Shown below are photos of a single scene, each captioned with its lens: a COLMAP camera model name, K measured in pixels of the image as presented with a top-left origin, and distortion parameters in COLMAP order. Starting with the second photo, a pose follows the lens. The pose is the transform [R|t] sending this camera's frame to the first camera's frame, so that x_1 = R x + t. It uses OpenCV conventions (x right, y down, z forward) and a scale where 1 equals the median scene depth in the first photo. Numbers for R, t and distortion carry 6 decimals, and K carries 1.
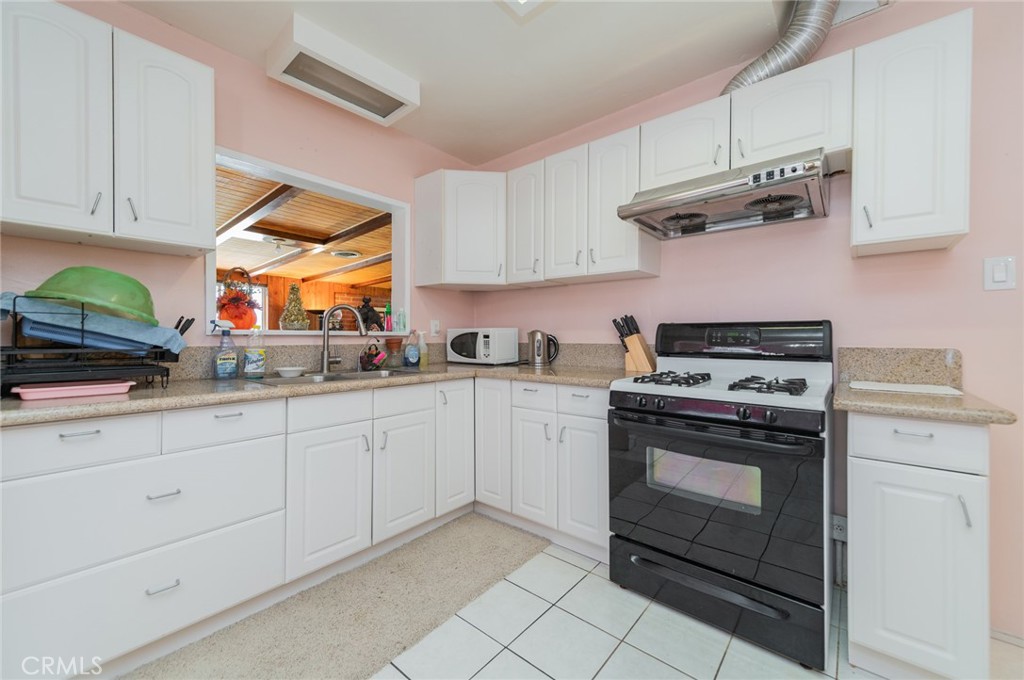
lens RADIAL K [[400.4, 0, 510.7], [0, 400.4, 336.1], [0, 0, 1]] dist [0.011144, -0.002523]
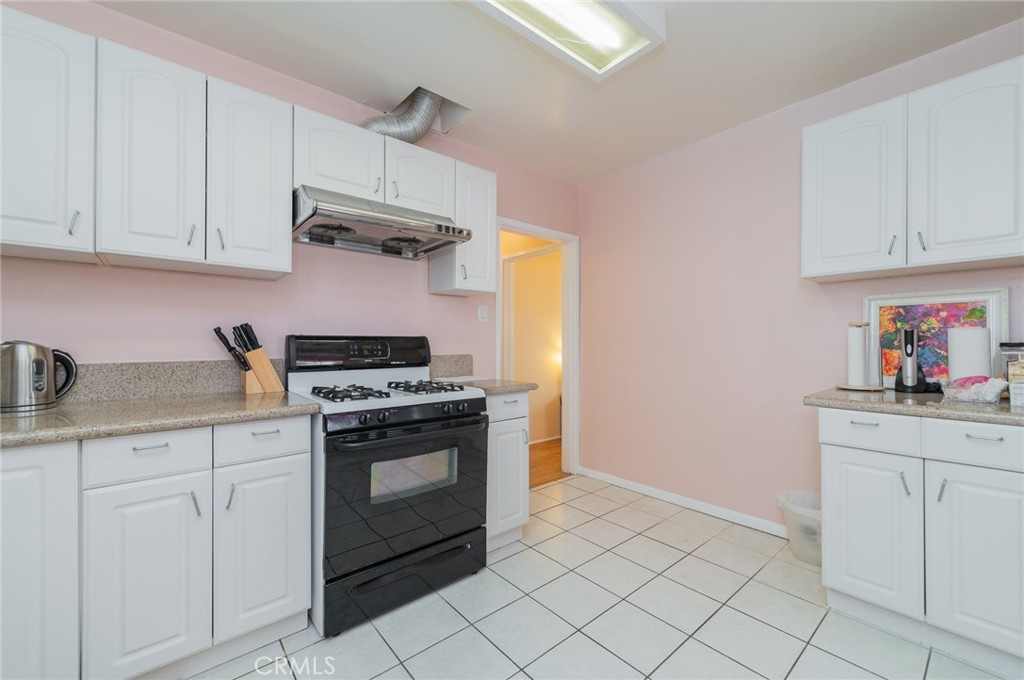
lens RADIAL K [[400.4, 0, 513.1], [0, 400.4, 341.8], [0, 0, 1]] dist [0.011144, -0.002523]
pose [[0.155447, 0.001367, 0.987843, -0.485561], [0.004058, 0.999990, -0.002023, -0.015023], [-0.987836, 0.004323, 0.155440, 0.432494]]
